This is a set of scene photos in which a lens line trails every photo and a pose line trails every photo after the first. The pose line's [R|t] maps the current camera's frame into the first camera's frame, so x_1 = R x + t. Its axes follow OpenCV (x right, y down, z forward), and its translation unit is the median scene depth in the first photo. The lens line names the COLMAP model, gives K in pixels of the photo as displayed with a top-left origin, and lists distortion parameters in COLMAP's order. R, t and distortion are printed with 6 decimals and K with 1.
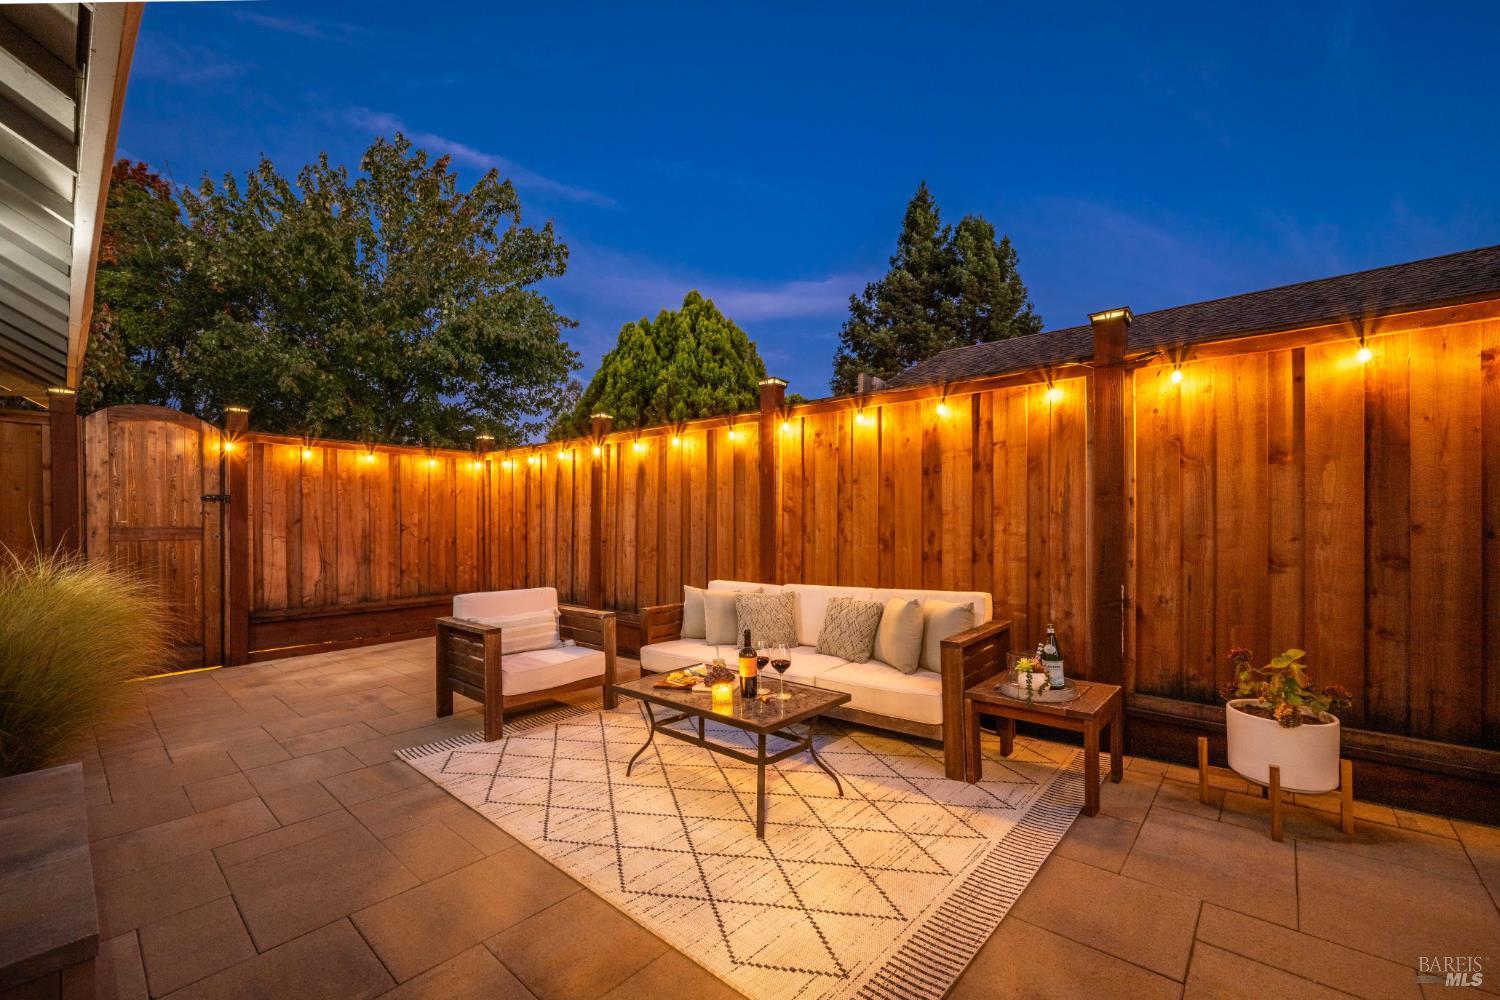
lens RADIAL K [[602.1, 0, 752.8], [0, 602.1, 527.7], [0, 0, 1]] dist [-0.000122, -0.000020]
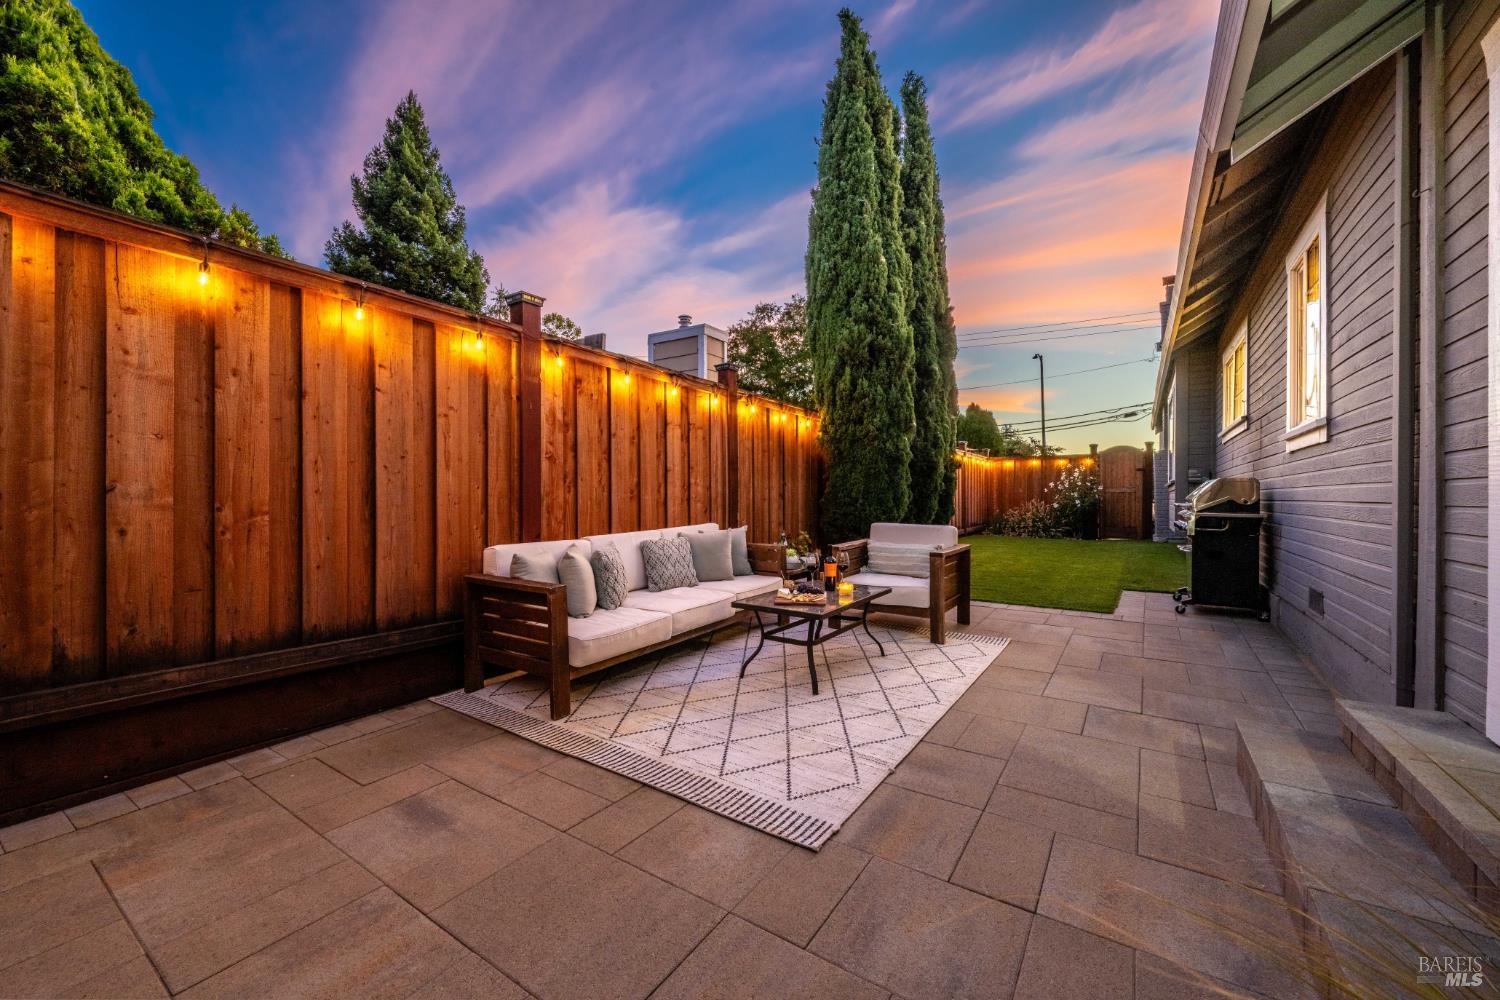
lens RADIAL K [[591.1, 0, 750.0], [0, 591.1, 500.0], [0, 0, 1]] dist [0.000164, 0.000000]
pose [[-0.133402, -0.004334, 0.991053, -1.072224], [0.000243, 0.999990, 0.004406, 0.040097], [-0.991062, 0.000828, -0.133400, 1.071064]]
